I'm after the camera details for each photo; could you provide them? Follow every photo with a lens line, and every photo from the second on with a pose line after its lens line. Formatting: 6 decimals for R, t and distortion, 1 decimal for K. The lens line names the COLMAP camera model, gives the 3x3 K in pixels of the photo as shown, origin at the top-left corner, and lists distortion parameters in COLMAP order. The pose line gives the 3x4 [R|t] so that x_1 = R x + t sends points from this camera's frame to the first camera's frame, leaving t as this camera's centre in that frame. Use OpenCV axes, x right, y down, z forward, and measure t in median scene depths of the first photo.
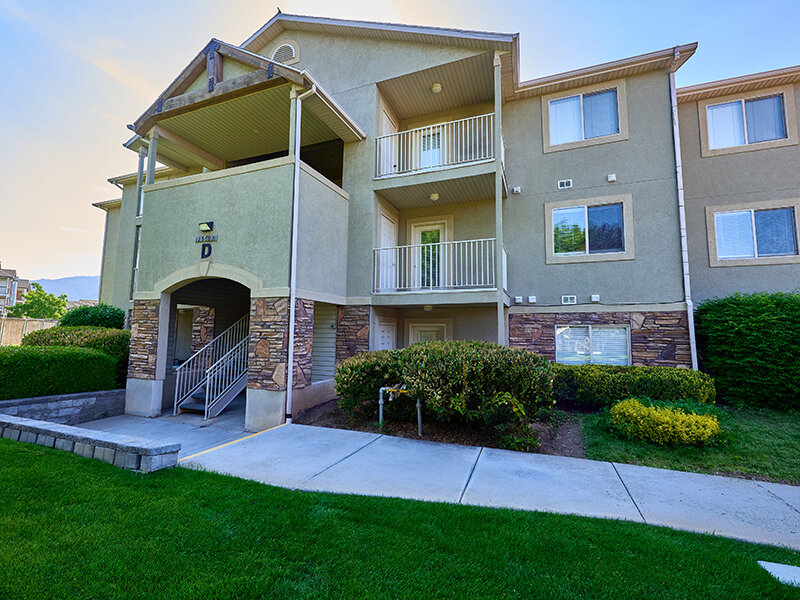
lens RADIAL K [[384.5, 0, 397.8], [0, 384.5, 298.0], [0, 0, 1]] dist [0.000805, 0.000037]
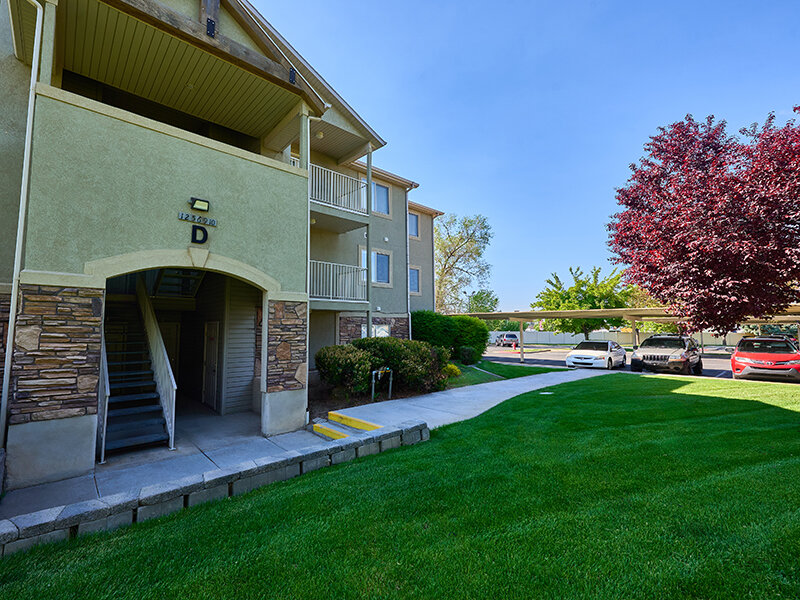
lens RADIAL K [[356.7, 0, 397.1], [0, 356.7, 299.9], [0, 0, 1]] dist [0.000787, 0.000186]
pose [[0.411788, 0.059051, 0.909365, -0.968919], [-0.082189, 0.996238, -0.027475, -0.001999], [-0.907566, -0.063426, 0.415092, 0.304091]]
